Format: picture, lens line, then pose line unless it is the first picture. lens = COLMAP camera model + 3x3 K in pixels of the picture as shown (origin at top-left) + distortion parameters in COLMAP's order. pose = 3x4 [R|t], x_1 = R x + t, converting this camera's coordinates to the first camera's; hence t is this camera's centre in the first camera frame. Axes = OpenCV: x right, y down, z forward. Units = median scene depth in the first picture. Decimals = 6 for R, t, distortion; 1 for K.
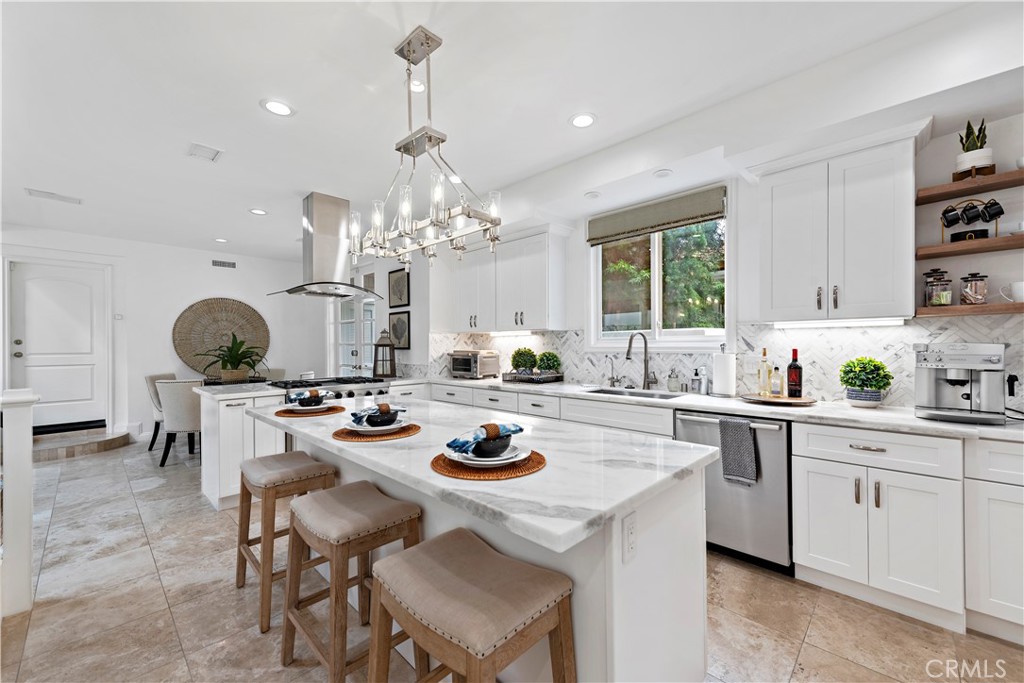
lens RADIAL K [[410.6, 0, 513.1], [0, 410.6, 346.7], [0, 0, 1]] dist [0.010157, -0.000112]
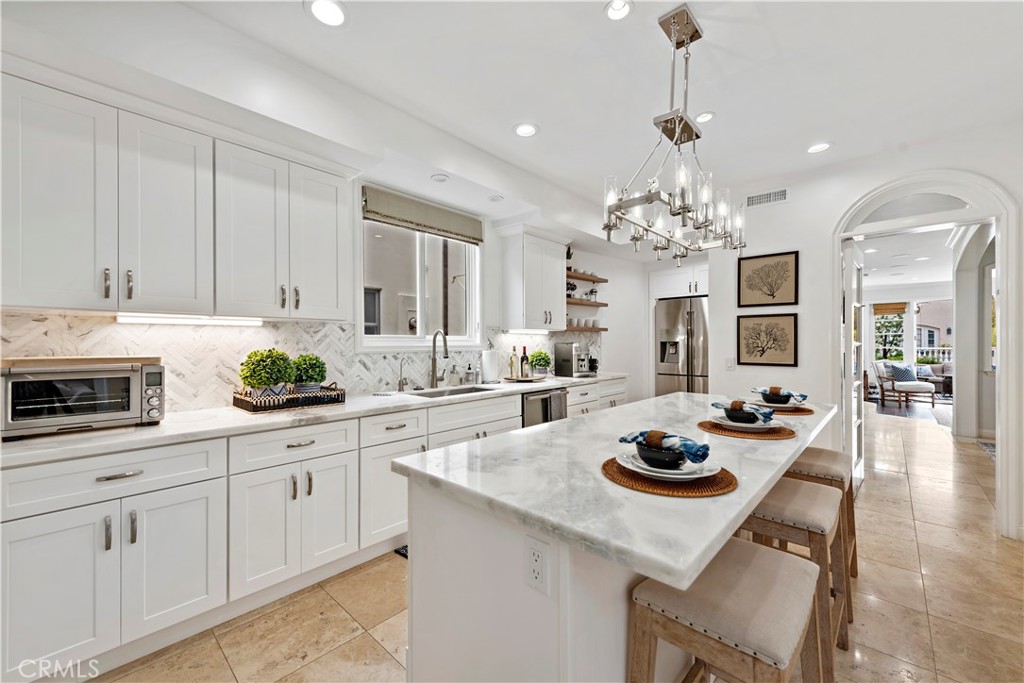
lens RADIAL K [[406.0, 0, 512.8], [0, 406.0, 344.4], [0, 0, 1]] dist [0.005841, 0.000005]
pose [[-0.025502, 0.000931, 0.999674, -0.739491], [0.007136, 0.999974, -0.000749, -0.001091], [-0.999649, 0.007115, -0.025508, 0.903216]]
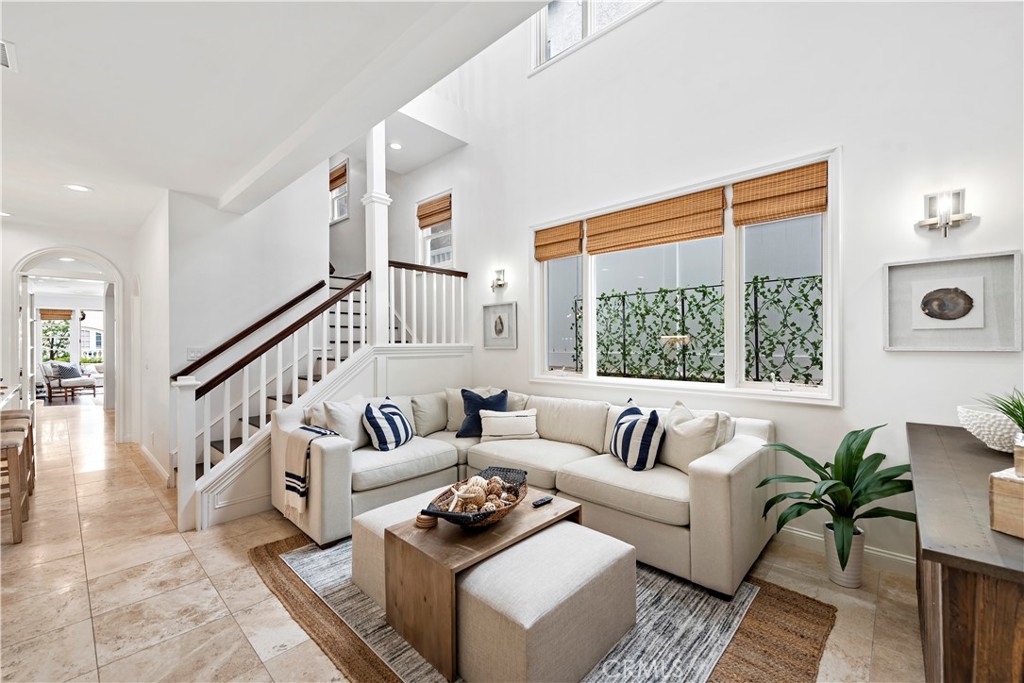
lens RADIAL K [[423.3, 0, 515.8], [0, 423.3, 340.3], [0, 0, 1]] dist [0.009961, -0.000745]
pose [[-0.999751, 0.009376, -0.020265, -1.542671], [0.009314, 0.999952, 0.003148, -0.013160], [0.020293, 0.002958, -0.999790, 1.676481]]
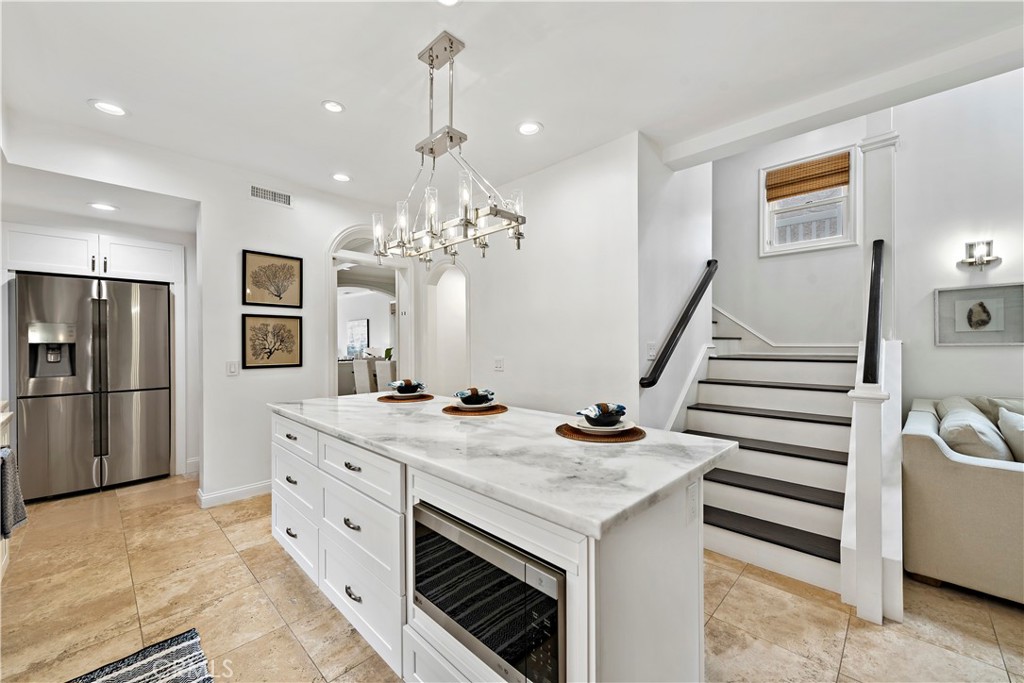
lens RADIAL K [[406.0, 0, 512.8], [0, 406.0, 344.4], [0, 0, 1]] dist [0.005841, 0.000005]
pose [[-0.999947, 0.010106, 0.001849, -0.256573], [0.010119, 0.999921, 0.007413, -0.002548], [-0.001774, 0.007432, -0.999971, 1.289744]]
